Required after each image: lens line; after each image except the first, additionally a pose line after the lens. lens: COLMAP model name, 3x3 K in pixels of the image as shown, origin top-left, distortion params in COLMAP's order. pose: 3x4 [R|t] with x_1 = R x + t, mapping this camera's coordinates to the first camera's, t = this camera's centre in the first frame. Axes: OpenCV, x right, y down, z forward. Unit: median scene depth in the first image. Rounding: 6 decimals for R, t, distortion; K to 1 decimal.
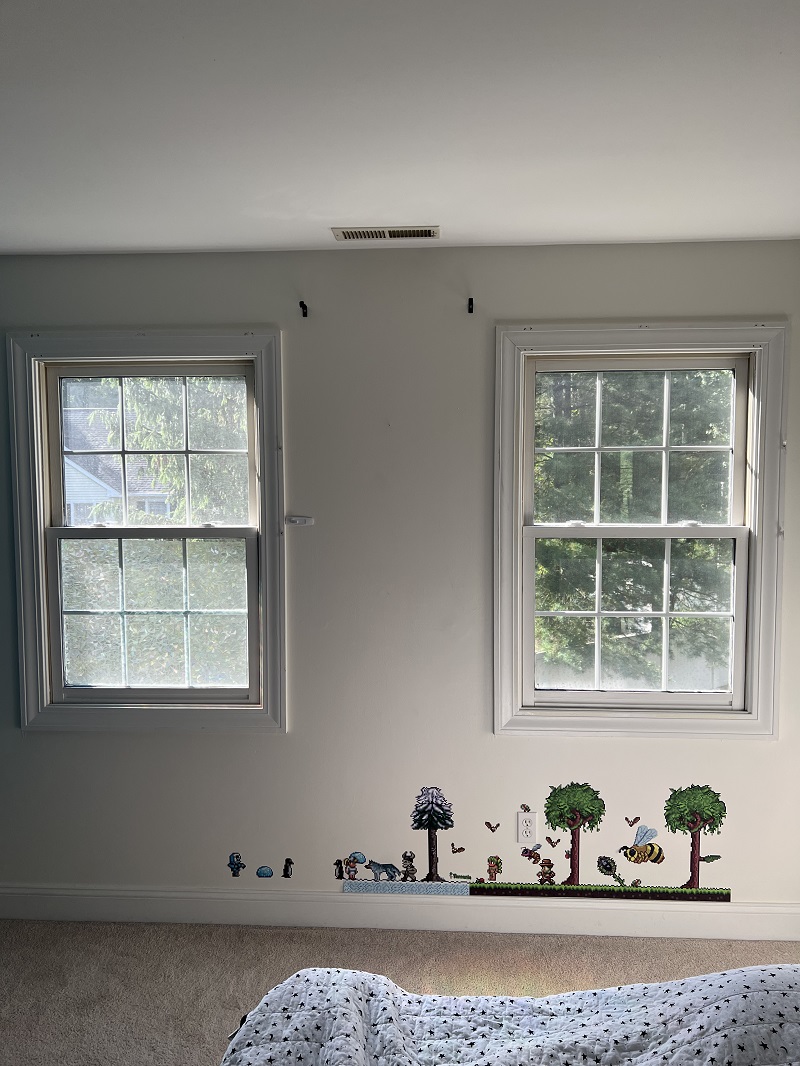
lens RADIAL K [[822.0, 0, 400.3], [0, 822.0, 526.2], [0, 0, 1]] dist [0.003843, 0.000415]
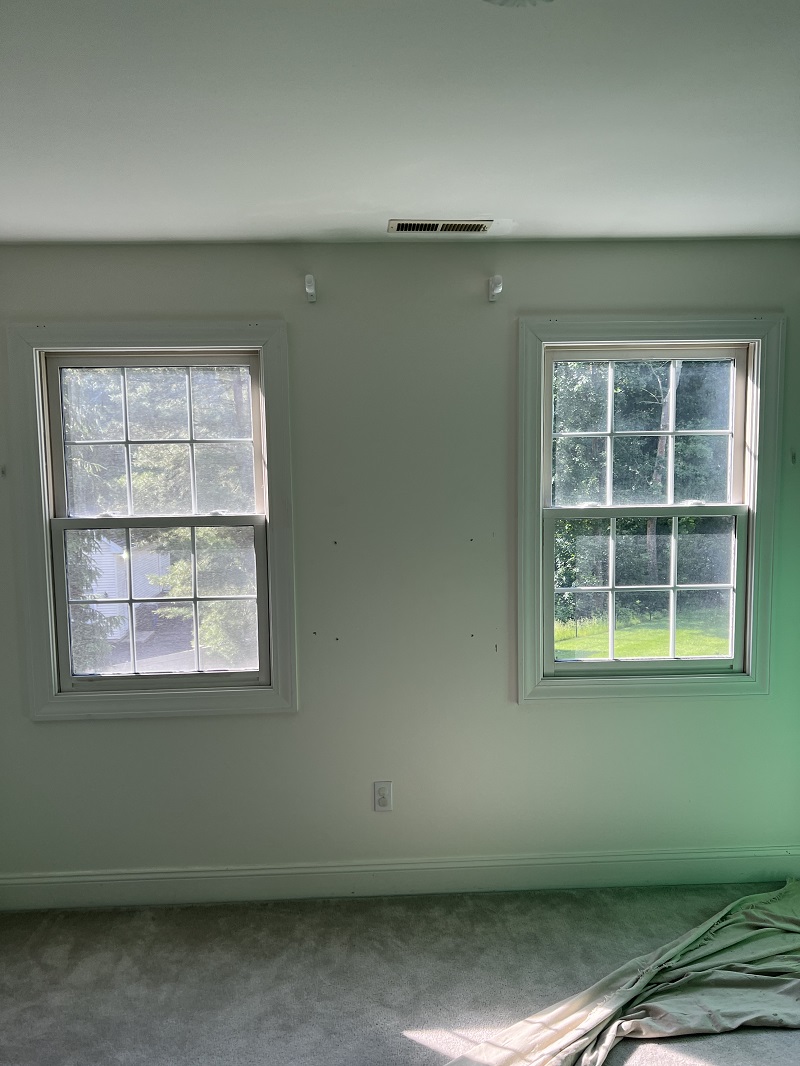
lens RADIAL K [[789.6, 0, 400.0], [0, 789.6, 539.3], [0, 0, 1]] dist [0.005008, 0.002107]
pose [[0.995237, -0.021913, 0.094987, -0.129444], [0.018596, 0.999191, 0.035670, 0.000591], [-0.095692, -0.033734, 0.994839, 0.001722]]
